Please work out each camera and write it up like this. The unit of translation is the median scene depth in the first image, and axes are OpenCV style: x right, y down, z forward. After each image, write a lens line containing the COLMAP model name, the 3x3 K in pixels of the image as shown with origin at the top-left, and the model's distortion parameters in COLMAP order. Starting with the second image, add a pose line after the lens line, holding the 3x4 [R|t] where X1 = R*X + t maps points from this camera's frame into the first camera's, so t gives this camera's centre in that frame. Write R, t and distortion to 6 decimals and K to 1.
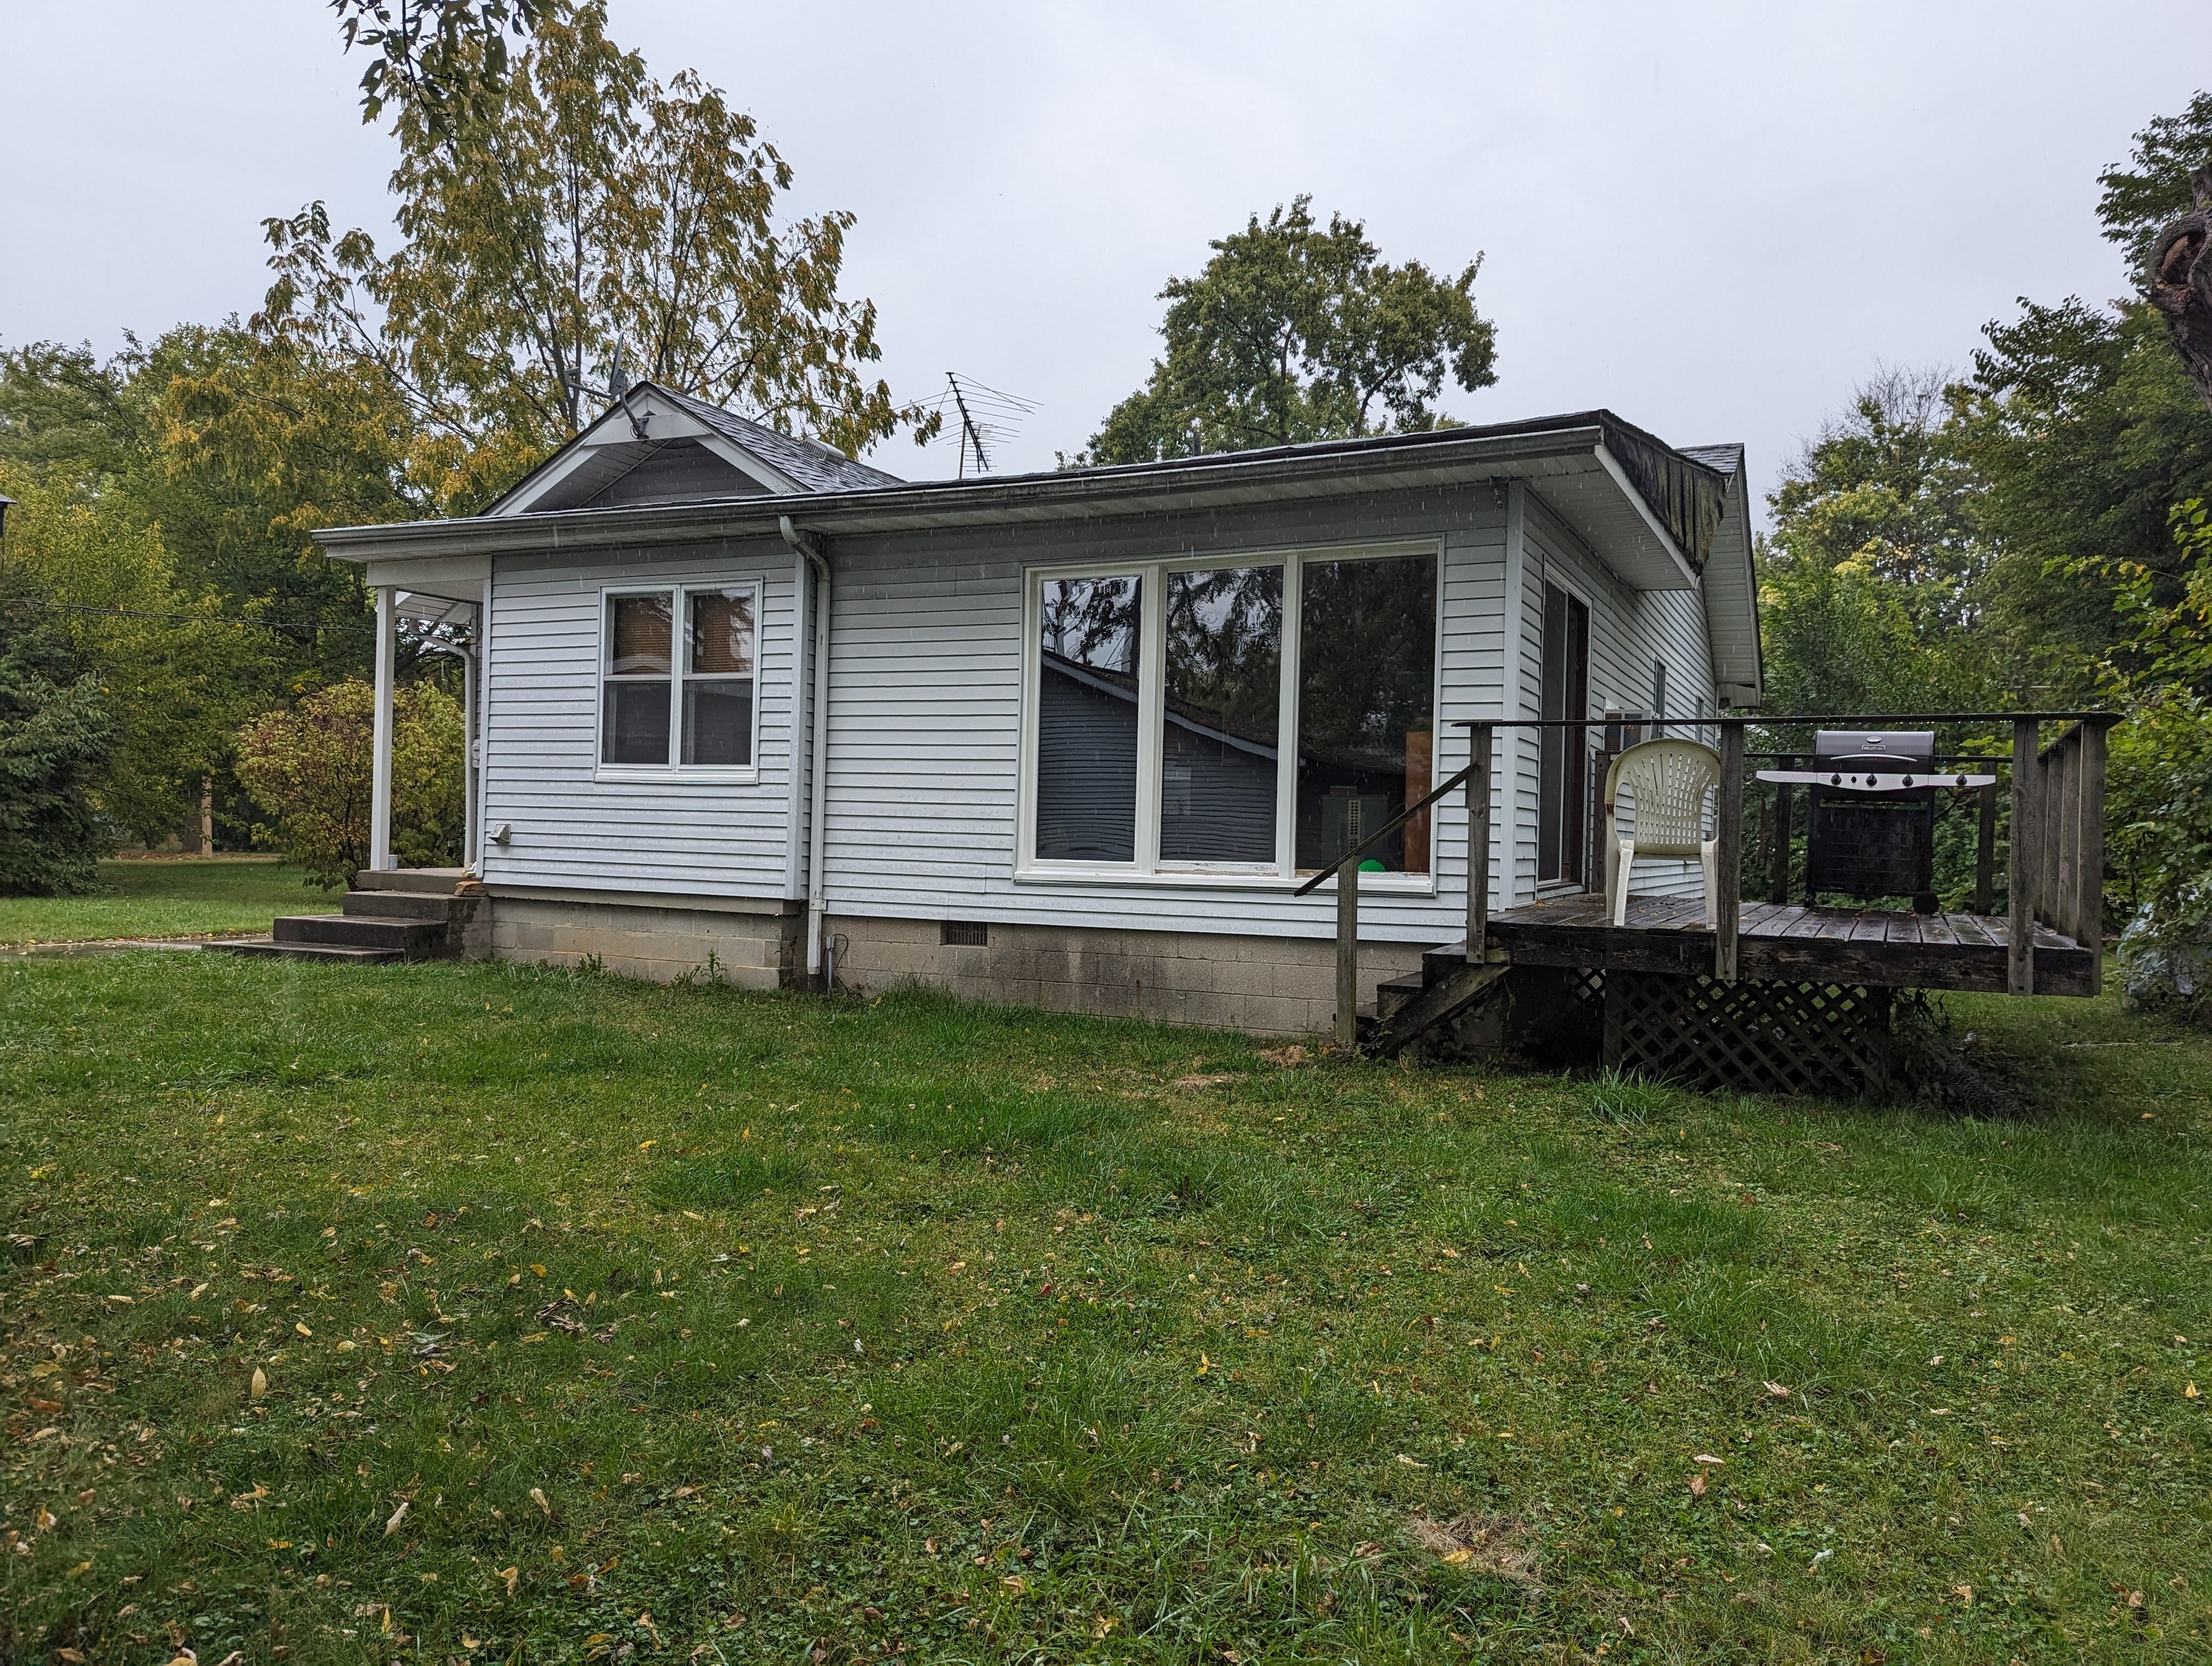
lens RADIAL K [[1548.9, 0, 1106.0], [0, 1548.9, 833.0], [0, 0, 1]] dist [0.069470, 0.000197]
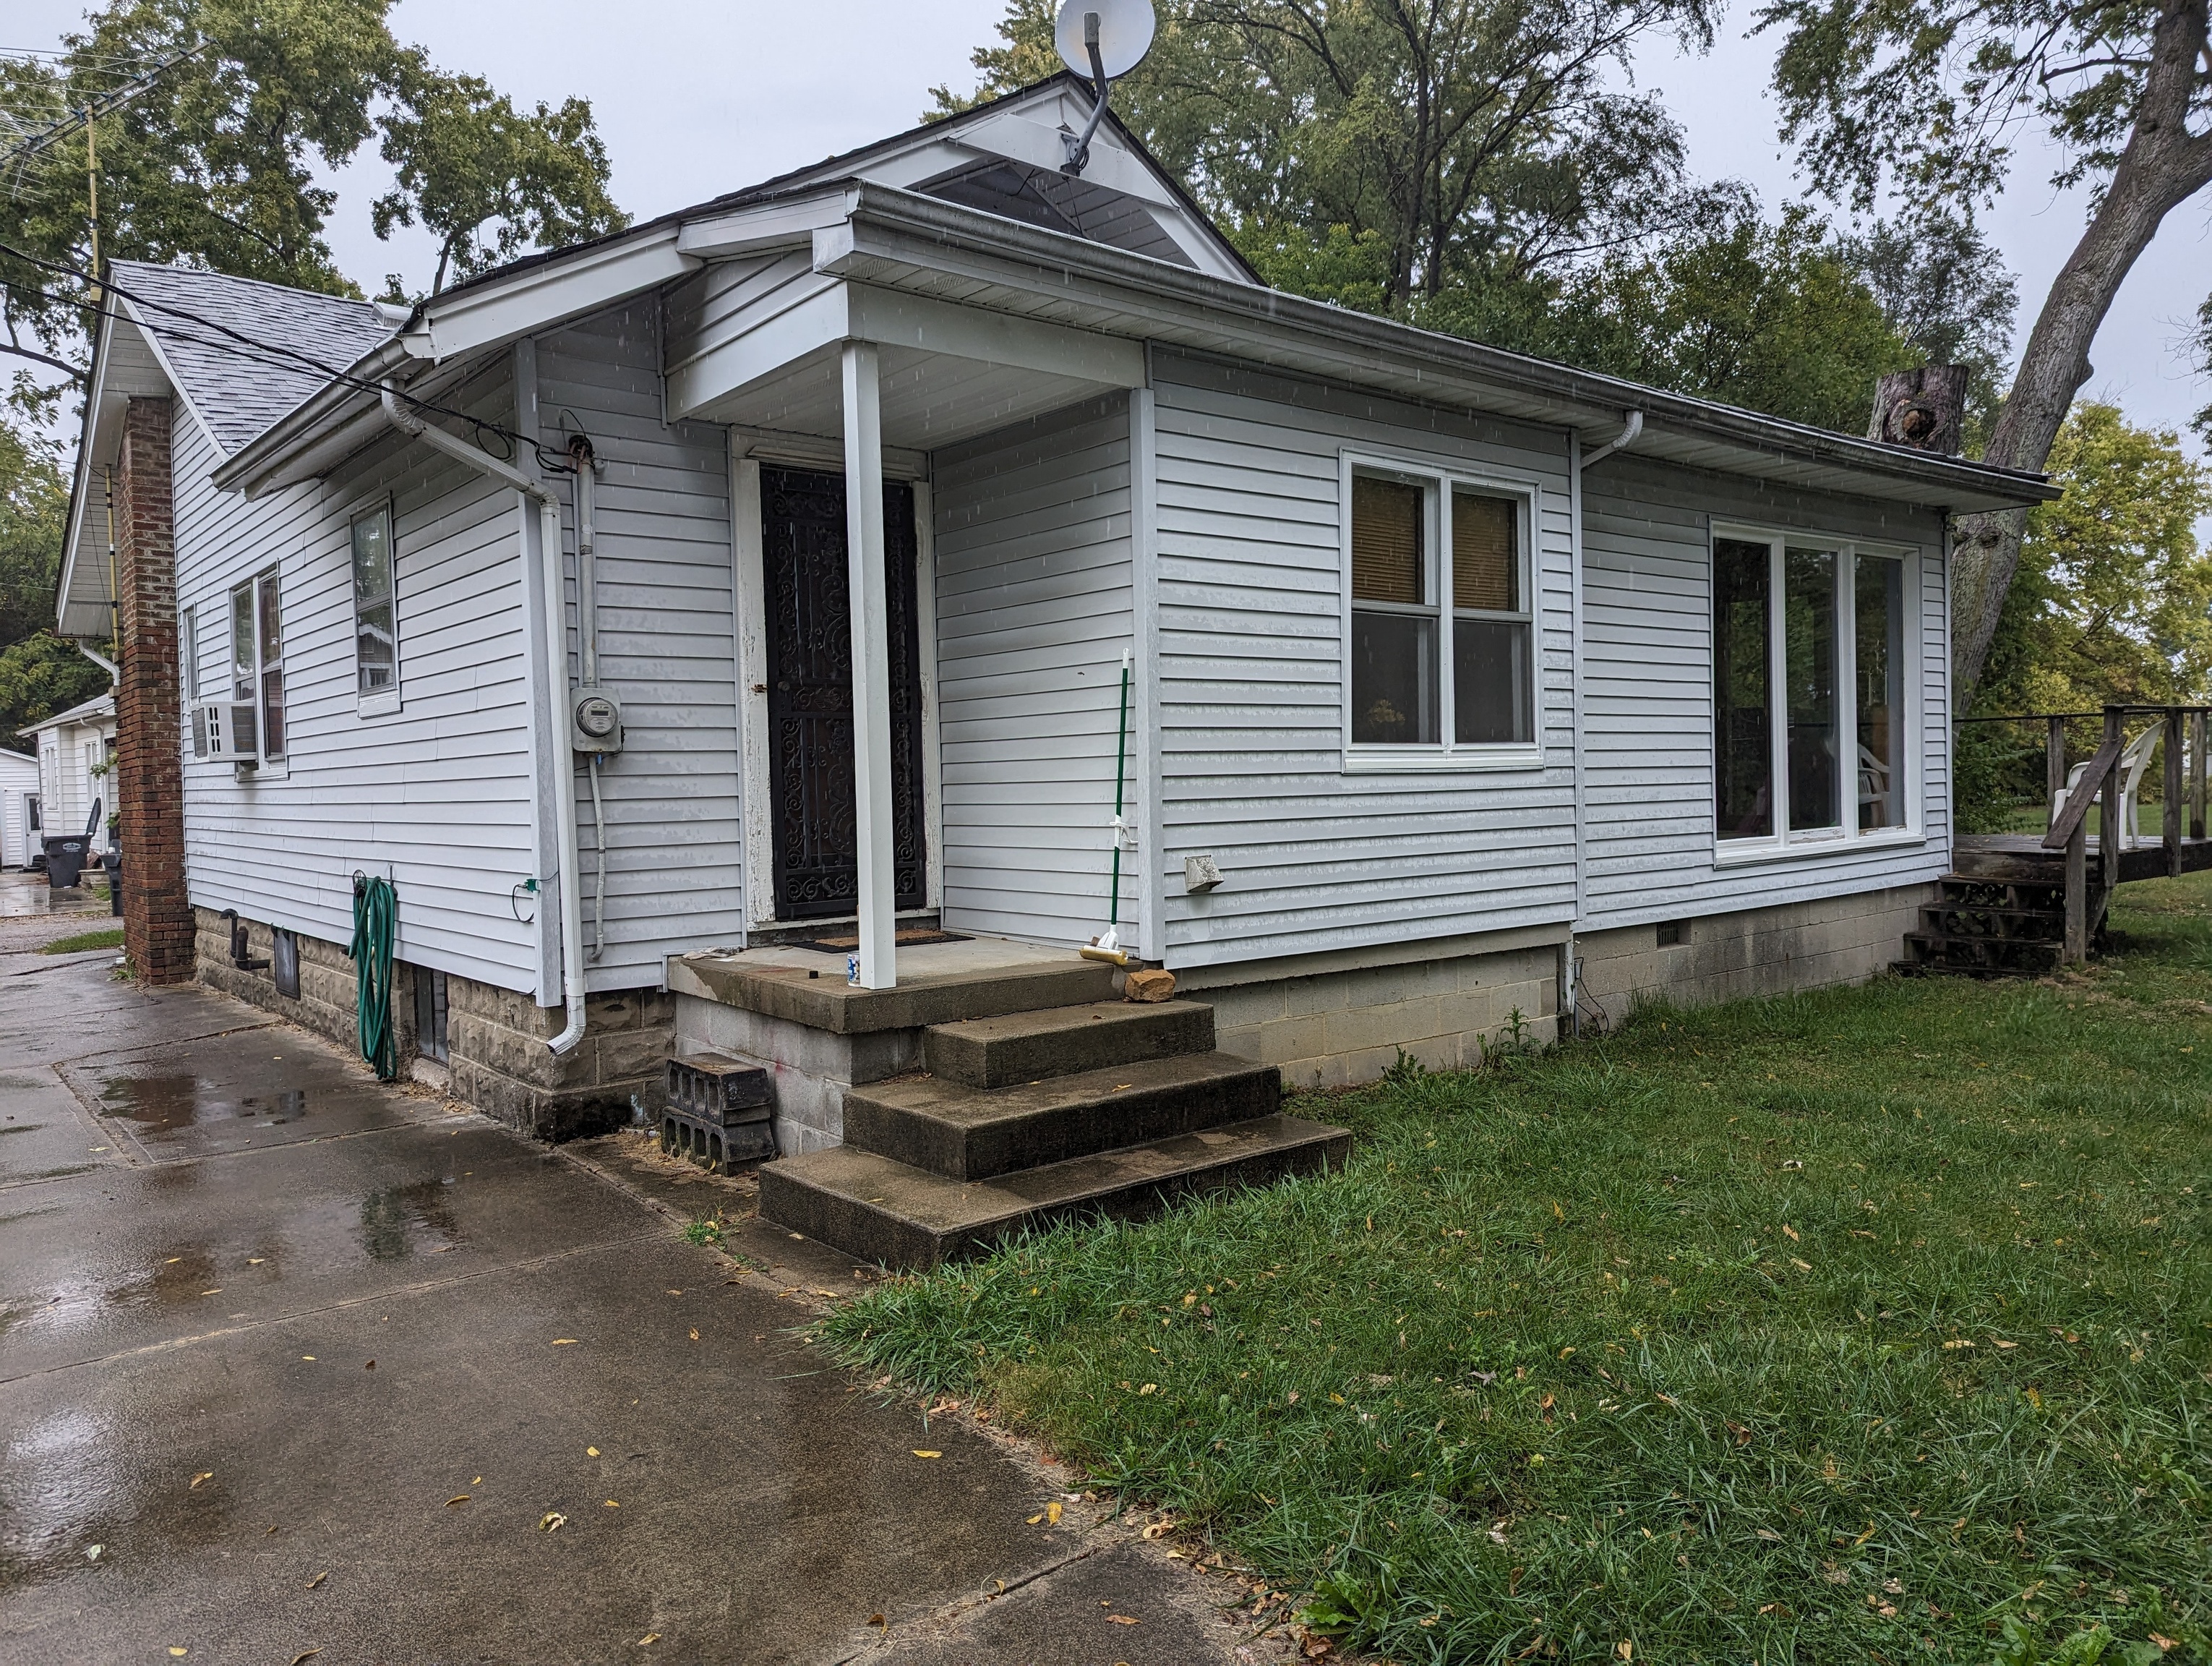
lens RADIAL K [[1548.9, 0, 1106.0], [0, 1548.9, 833.0], [0, 0, 1]] dist [0.069470, 0.000197]
pose [[0.418874, -0.066877, 0.905578, -0.941010], [0.036400, 0.997719, 0.056844, -0.048734], [-0.907314, 0.009153, 0.420353, 0.852438]]
